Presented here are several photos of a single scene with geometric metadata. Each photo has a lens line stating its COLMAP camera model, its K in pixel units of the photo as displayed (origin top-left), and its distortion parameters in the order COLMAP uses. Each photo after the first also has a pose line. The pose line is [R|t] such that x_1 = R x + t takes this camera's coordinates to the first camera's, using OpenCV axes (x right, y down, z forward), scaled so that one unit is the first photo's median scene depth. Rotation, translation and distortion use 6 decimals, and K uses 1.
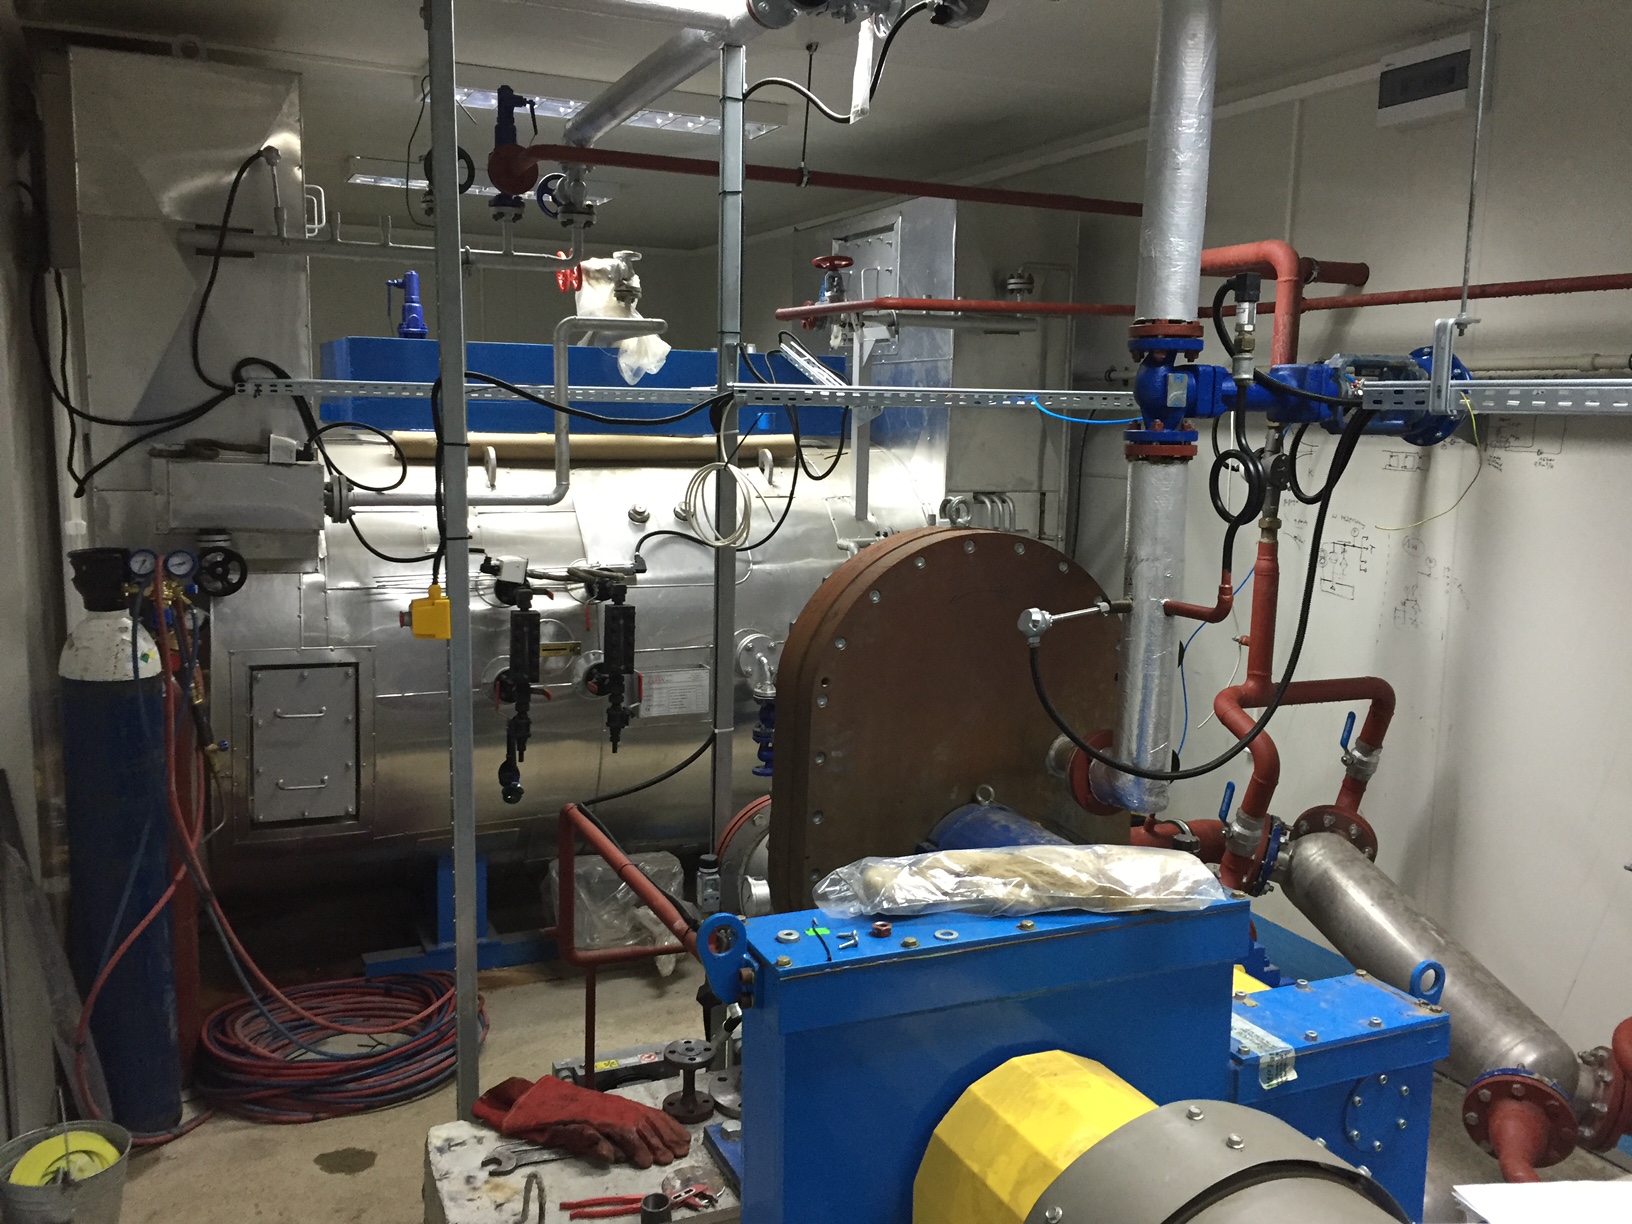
lens RADIAL K [[1390.2, 0, 816.0], [0, 1390.2, 612.0], [0, 0, 1]] dist [0.061626, -0.087456]
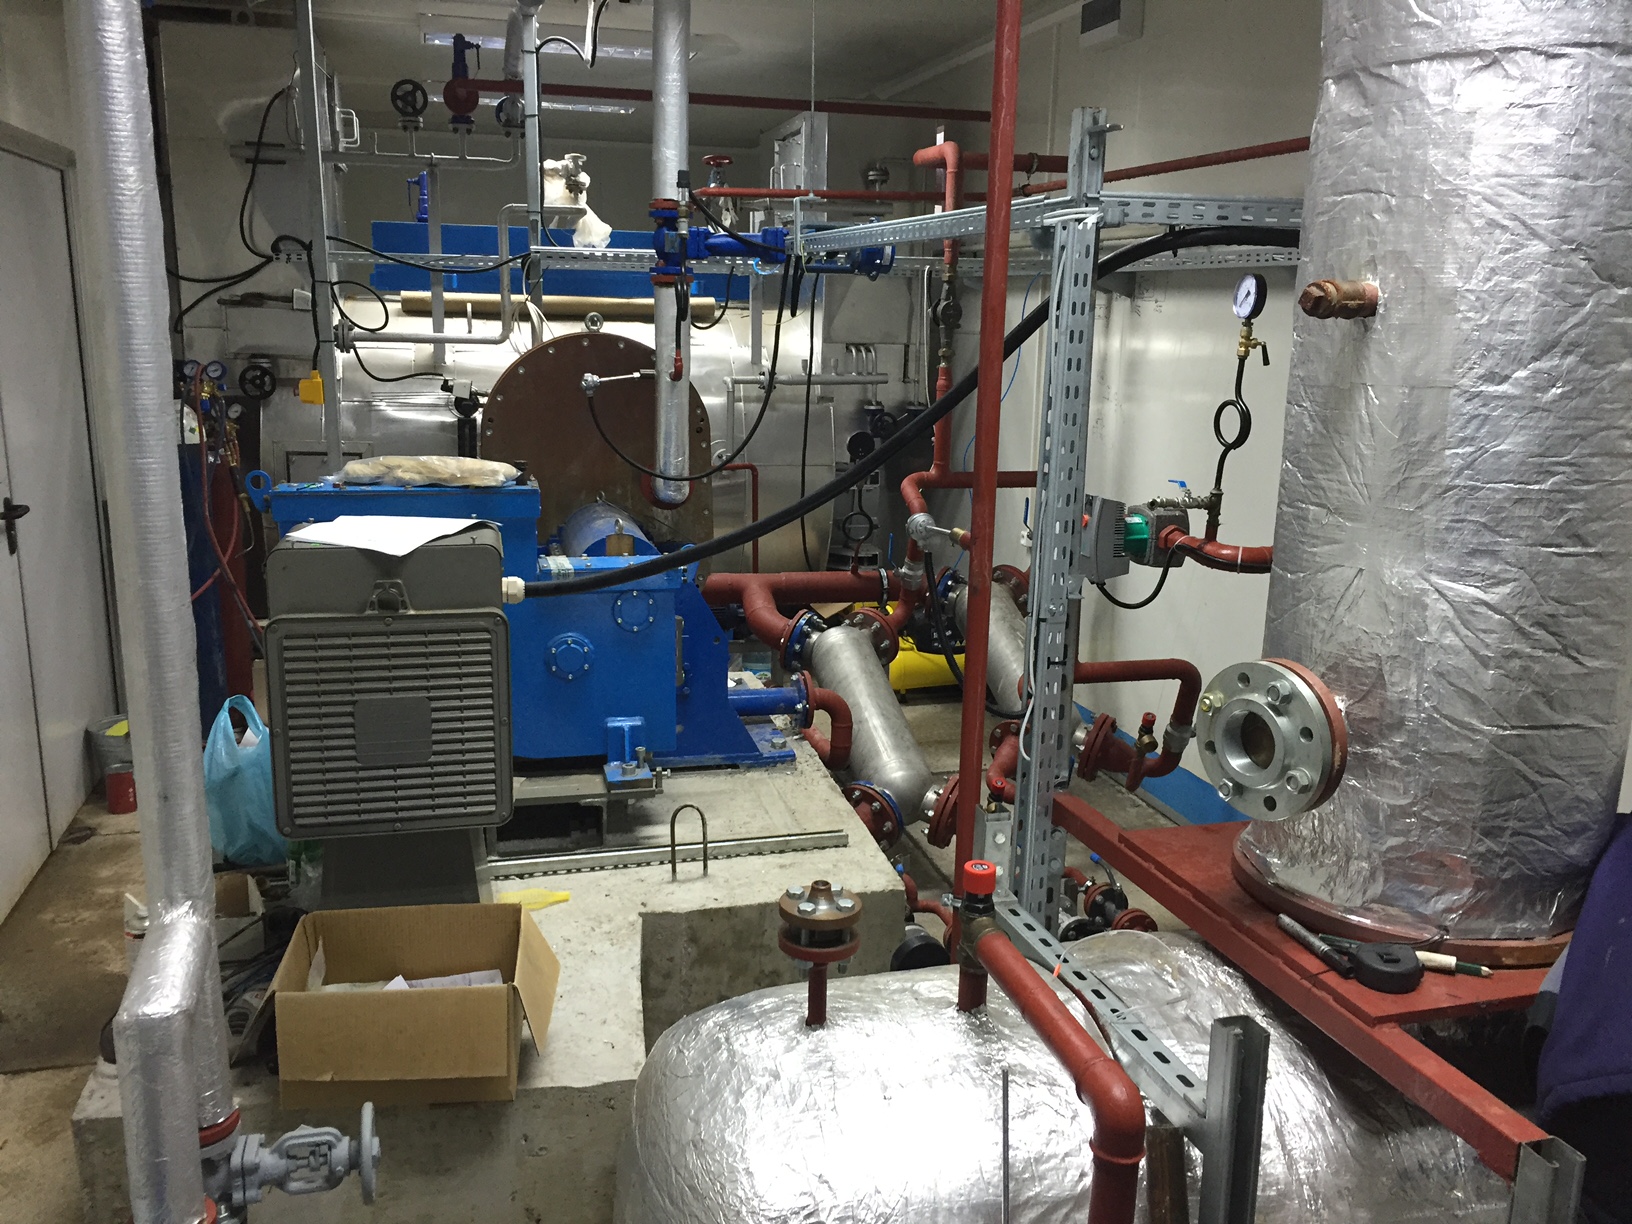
lens RADIAL K [[1390.2, 0, 816.0], [0, 1390.2, 612.0], [0, 0, 1]] dist [0.061626, -0.087456]
pose [[0.984331, 0.039759, -0.171790, 0.385113], [-0.027609, 0.996983, 0.072545, 0.082182], [0.174156, -0.066665, 0.982459, -0.335320]]
